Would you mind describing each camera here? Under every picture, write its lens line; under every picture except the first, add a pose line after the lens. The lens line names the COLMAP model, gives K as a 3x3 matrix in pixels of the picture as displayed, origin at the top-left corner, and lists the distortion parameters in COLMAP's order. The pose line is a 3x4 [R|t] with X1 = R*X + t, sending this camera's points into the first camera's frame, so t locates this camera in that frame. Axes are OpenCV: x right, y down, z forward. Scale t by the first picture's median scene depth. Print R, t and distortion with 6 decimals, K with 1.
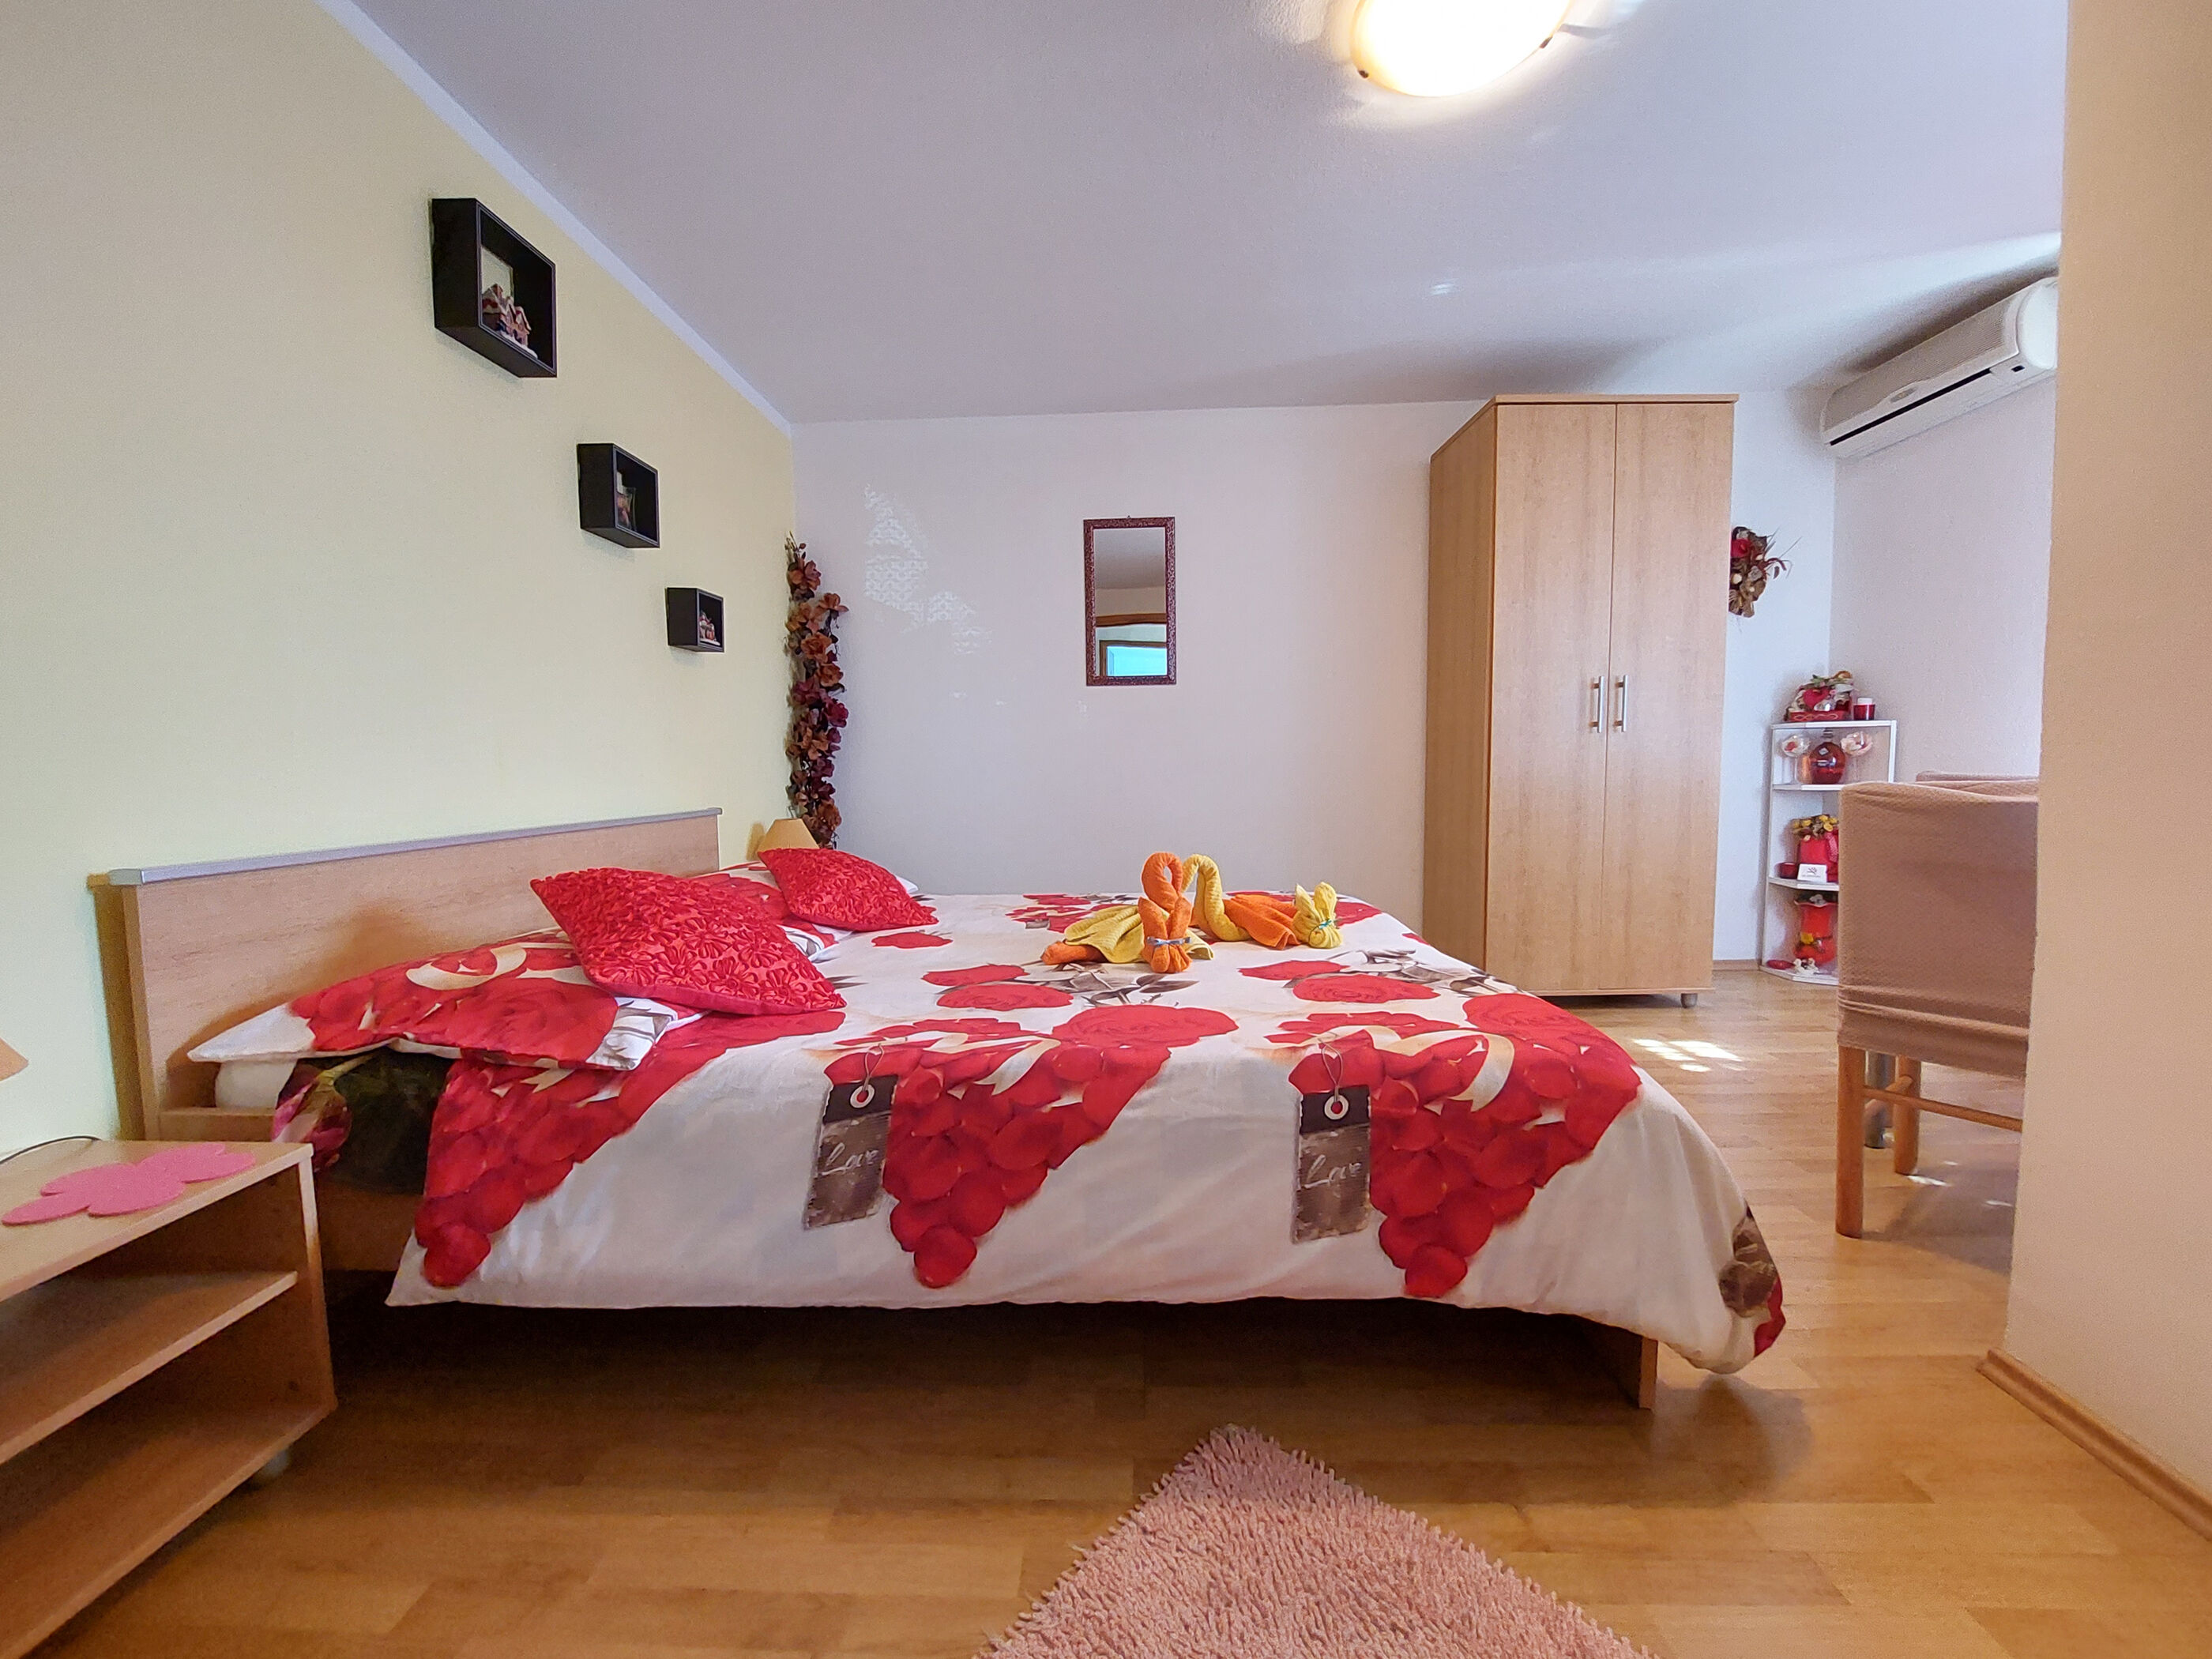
lens RADIAL K [[898.2, 0, 1120.1], [0, 898.2, 826.8], [0, 0, 1]] dist [-0.016527, 0.000858]
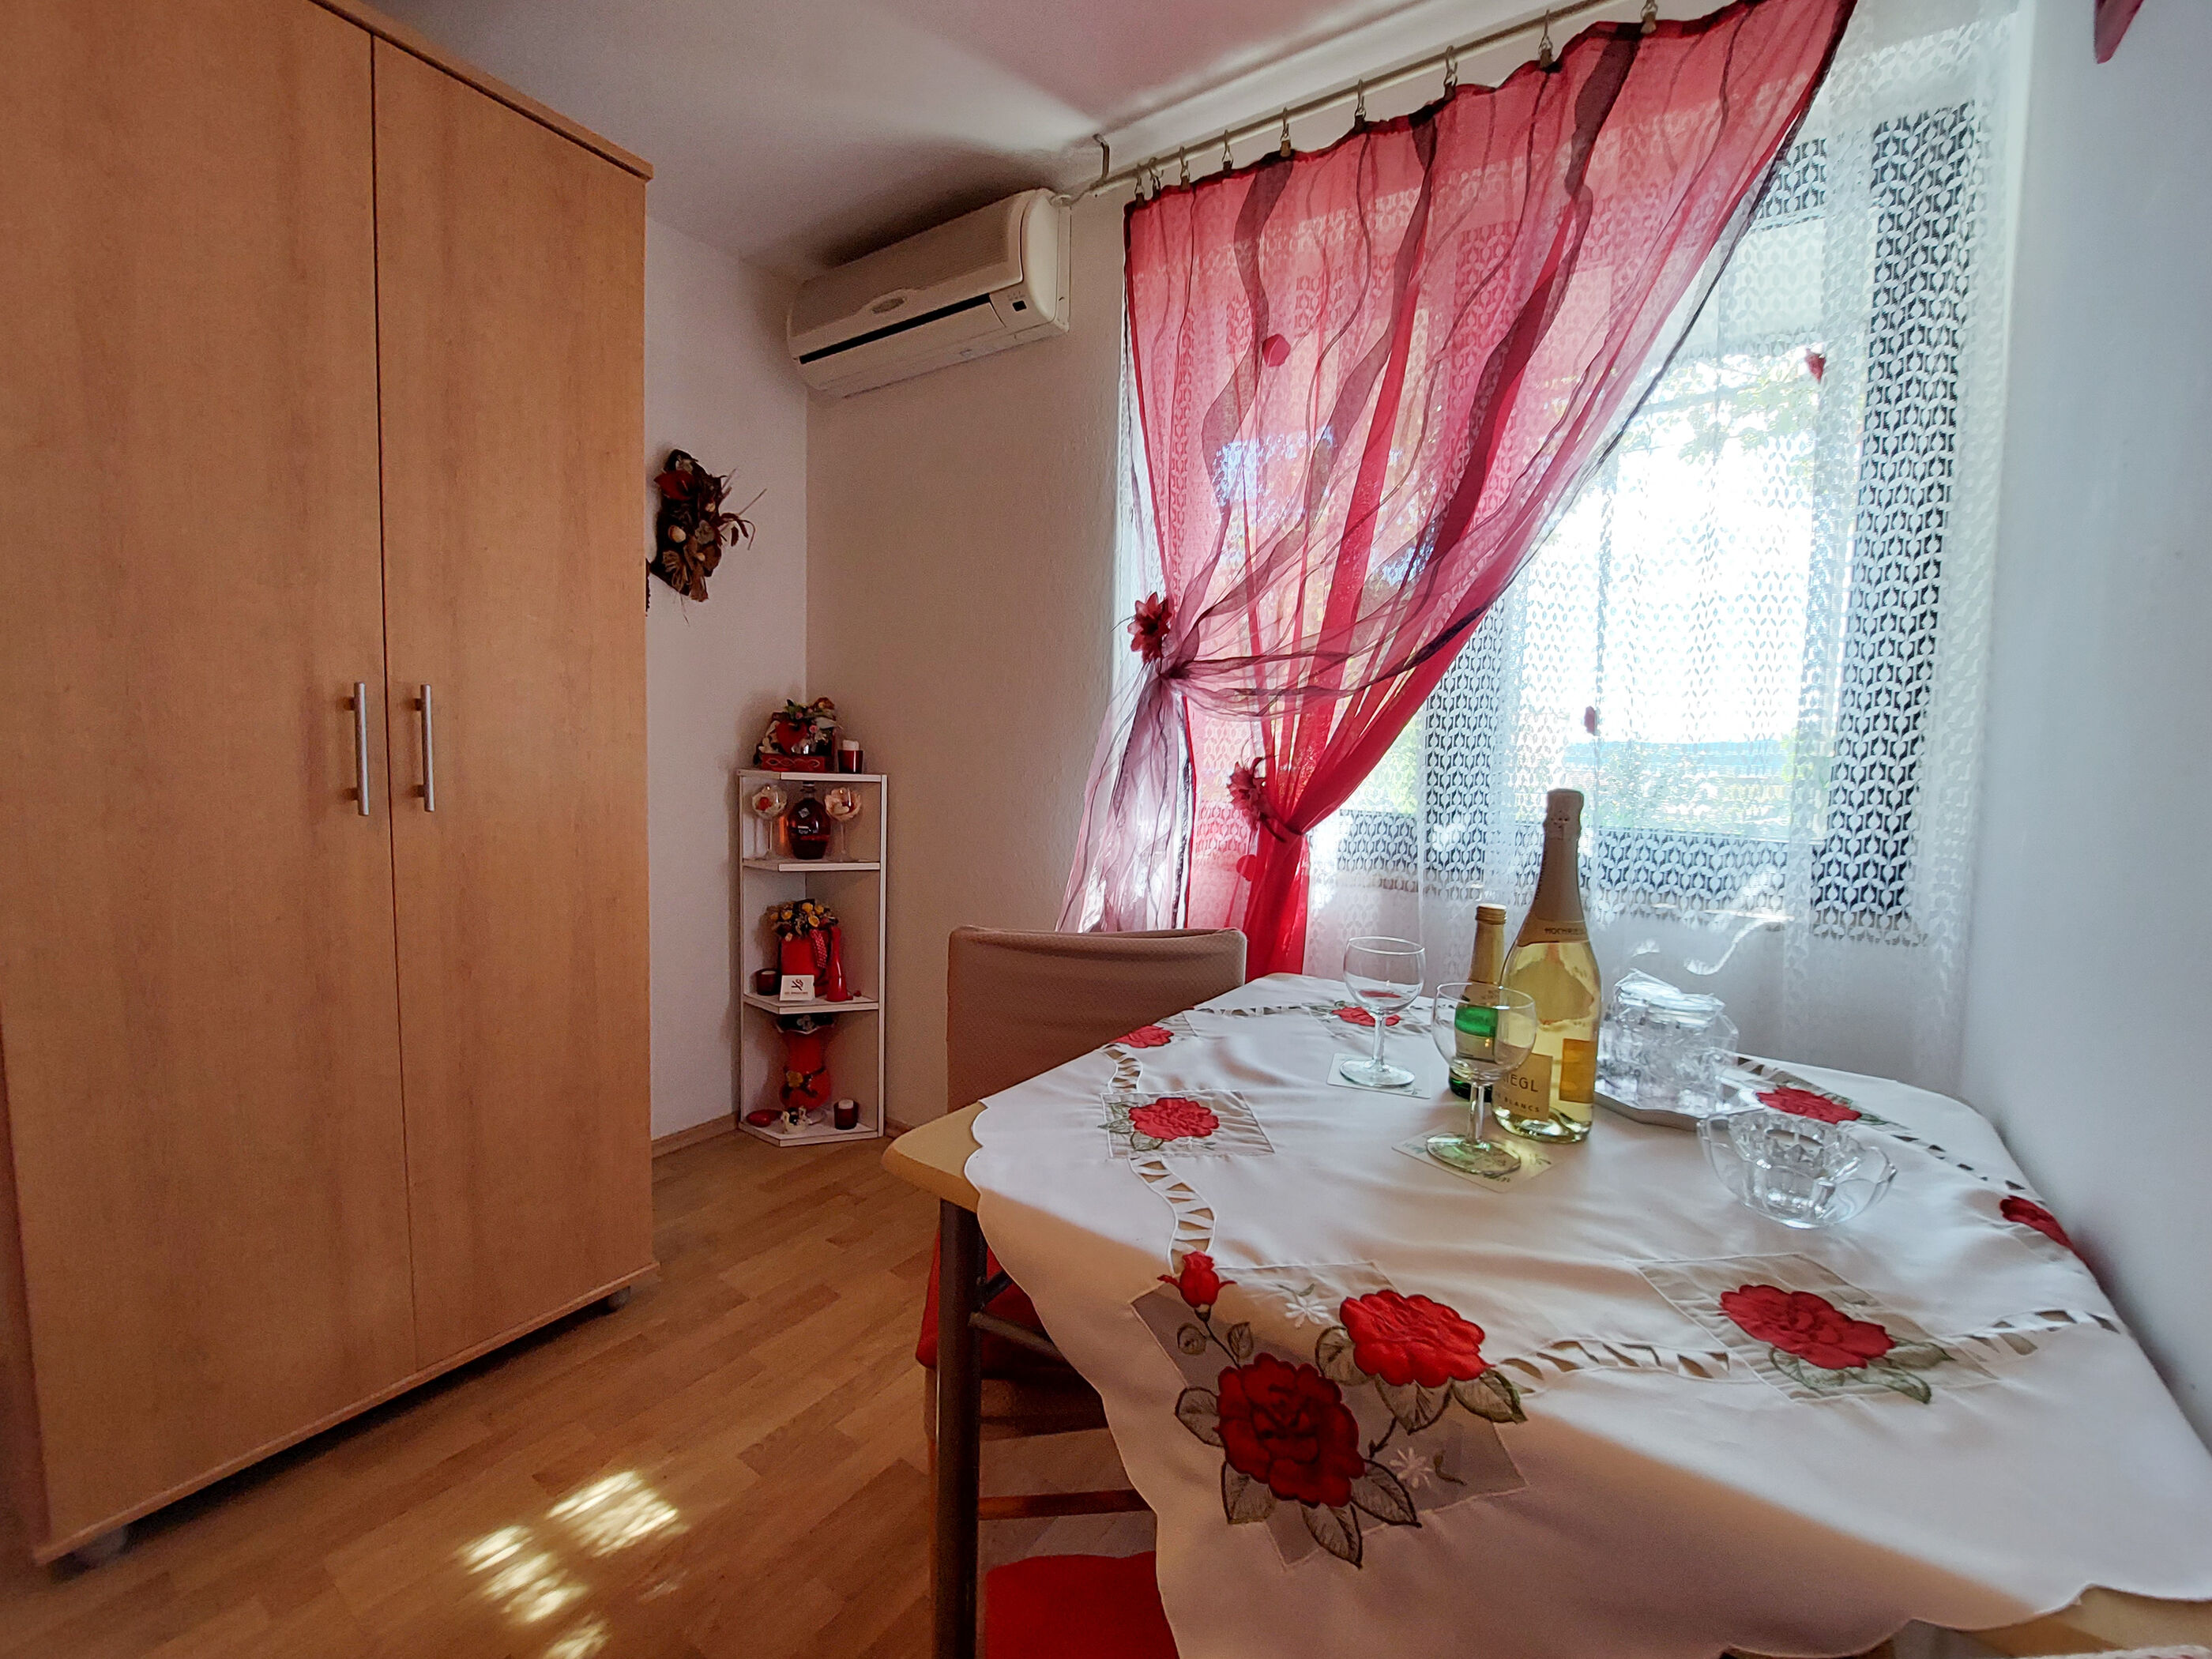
lens RADIAL K [[898.2, 0, 1116.6], [0, 898.2, 844.3], [0, 0, 1]] dist [-0.016527, 0.000858]
pose [[0.535249, -0.059166, 0.842620, 0.490509], [0.016143, 0.998078, 0.059828, -0.146651], [-0.844540, -0.018420, 0.535175, 0.621661]]
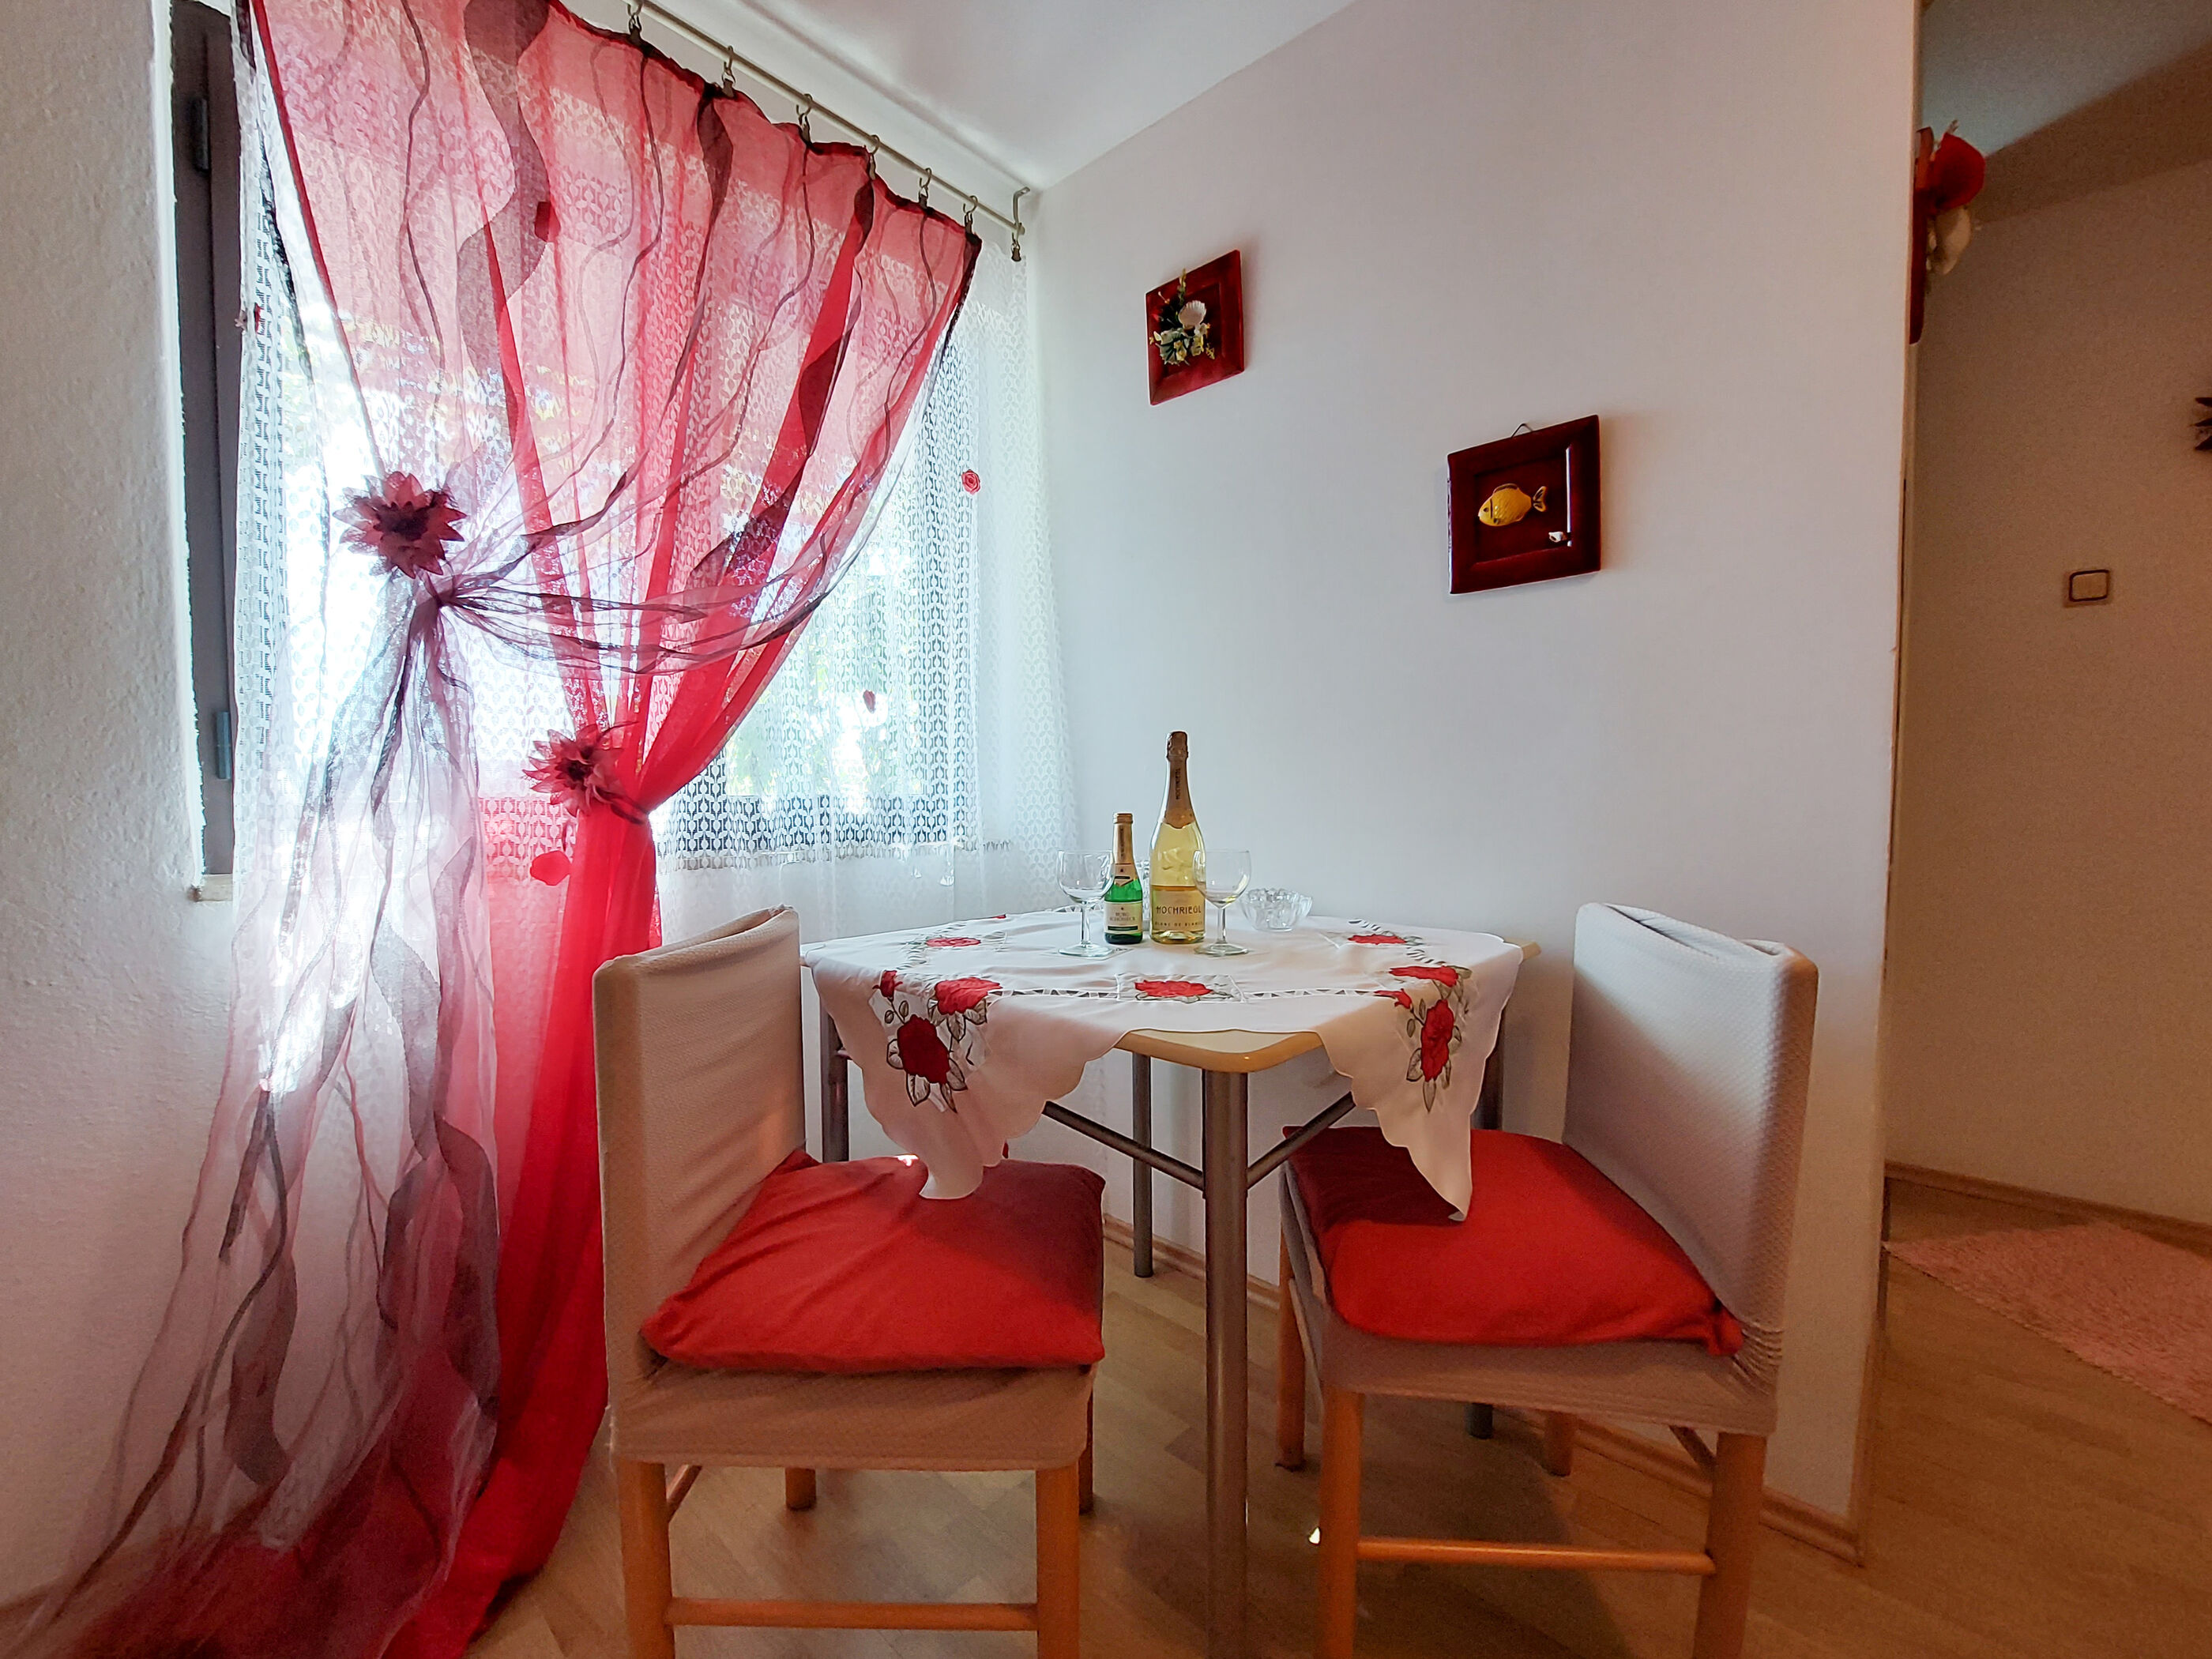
lens RADIAL K [[898.2, 0, 1103.9], [0, 898.2, 830.4], [0, 0, 1]] dist [-0.016527, 0.000858]
pose [[-0.753909, -0.009826, 0.656906, 0.533756], [0.060936, 0.994532, 0.084810, -0.131601], [-0.654147, 0.103968, -0.749188, 1.134411]]
